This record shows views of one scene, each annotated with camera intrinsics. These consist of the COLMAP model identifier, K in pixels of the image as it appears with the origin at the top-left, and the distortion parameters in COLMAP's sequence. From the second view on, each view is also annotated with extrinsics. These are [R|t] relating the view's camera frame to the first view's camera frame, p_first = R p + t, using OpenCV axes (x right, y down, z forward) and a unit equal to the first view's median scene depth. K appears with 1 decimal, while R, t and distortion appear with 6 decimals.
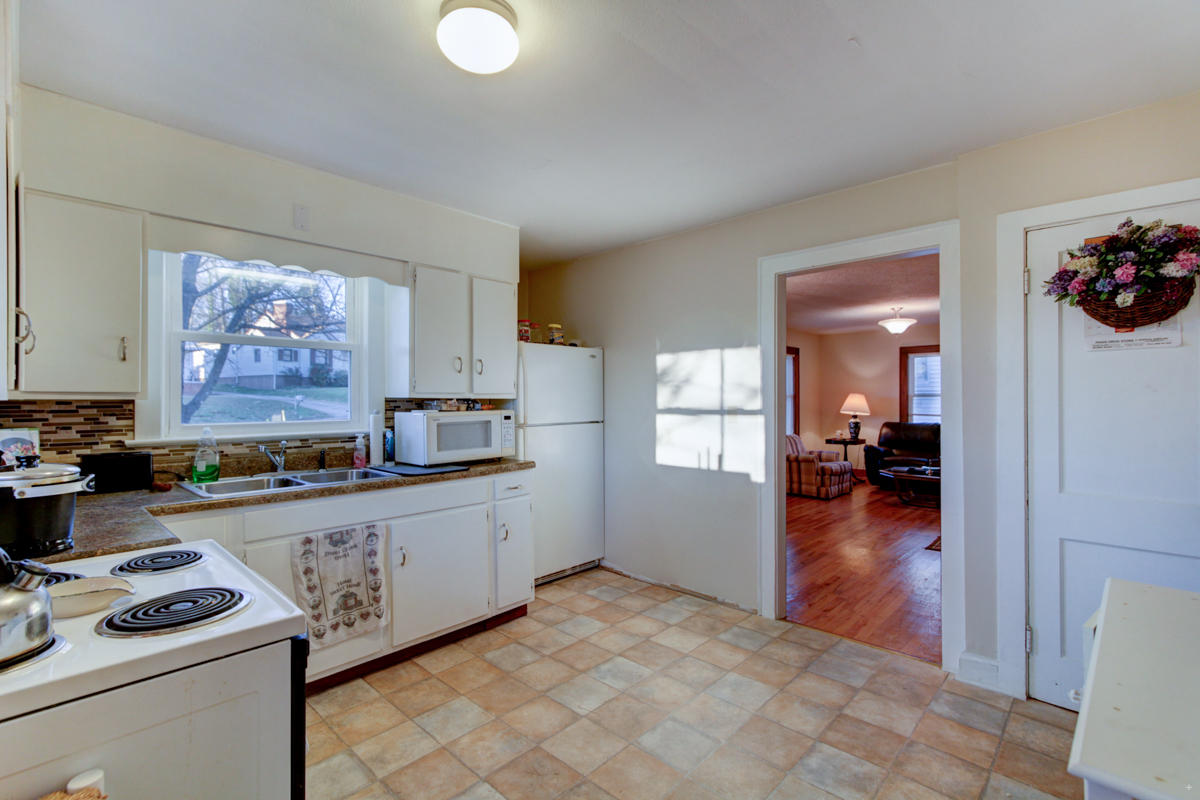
lens RADIAL K [[548.5, 0, 575.7], [0, 548.5, 399.7], [0, 0, 1]] dist [0.001690, 0.001220]
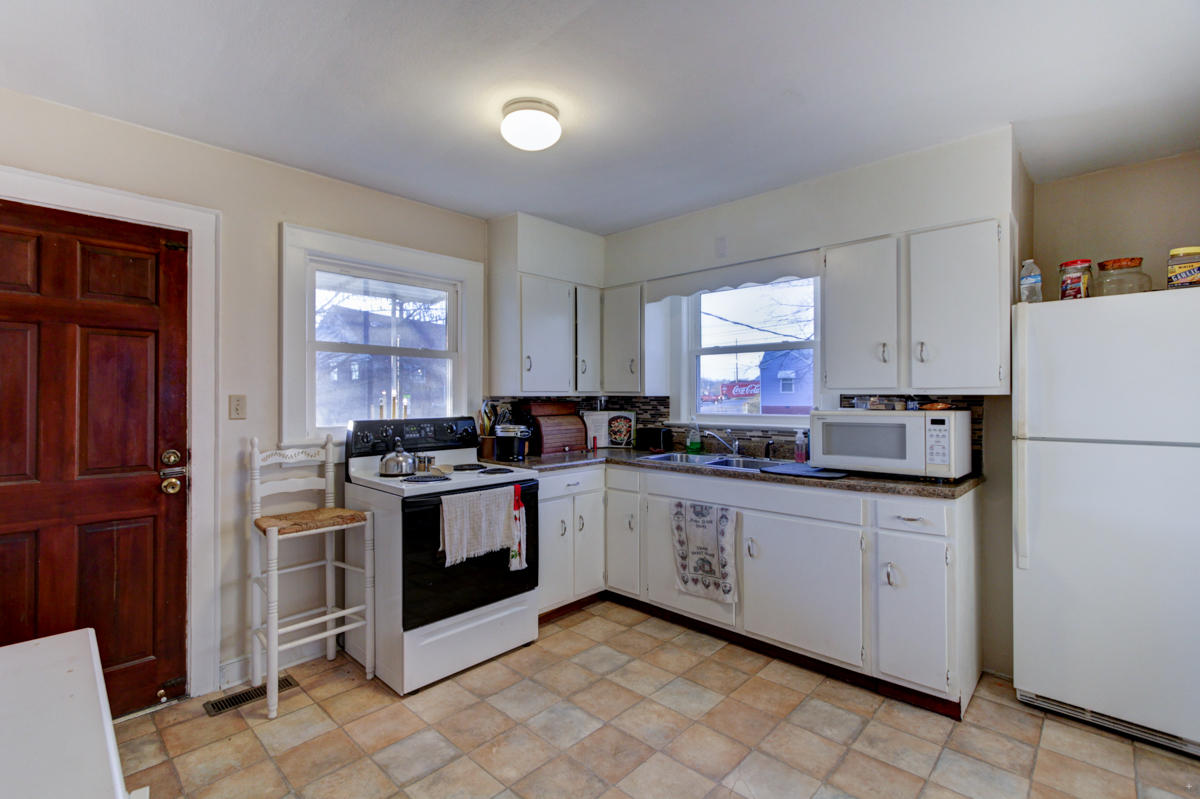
lens RADIAL K [[548.5, 0, 593.0], [0, 548.5, 397.2], [0, 0, 1]] dist [0.001690, 0.001220]
pose [[0.009752, 0.003206, -0.999947, 0.760508], [-0.000234, 0.999995, 0.003204, -0.001209], [0.999952, 0.000202, 0.009753, 0.737269]]
